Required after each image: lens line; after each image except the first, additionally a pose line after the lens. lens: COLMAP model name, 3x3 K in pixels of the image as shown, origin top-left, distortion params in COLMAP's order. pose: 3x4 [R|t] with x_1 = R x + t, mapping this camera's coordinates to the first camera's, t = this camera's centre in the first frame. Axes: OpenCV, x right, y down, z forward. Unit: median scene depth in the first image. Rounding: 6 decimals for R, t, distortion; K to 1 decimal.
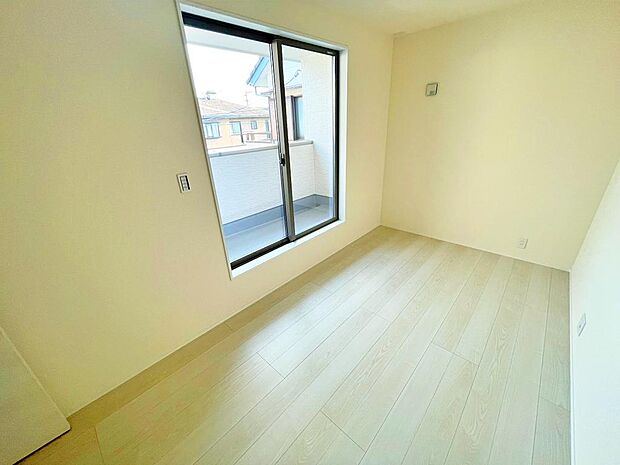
lens RADIAL K [[251.0, 0, 312.0], [0, 251.0, 231.6], [0, 0, 1]] dist [-0.000300, -0.000097]
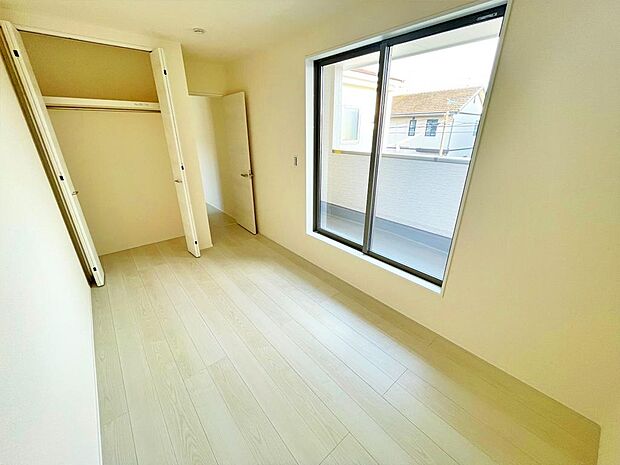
lens RADIAL K [[251.0, 0, 307.1], [0, 251.0, 233.3], [0, 0, 1]] dist [-0.000300, -0.000097]
pose [[-0.124434, 0.419340, -0.899261, 0.766645], [-0.397198, 0.809468, 0.432430, -0.345467], [0.909258, 0.410994, 0.065836, 0.695593]]
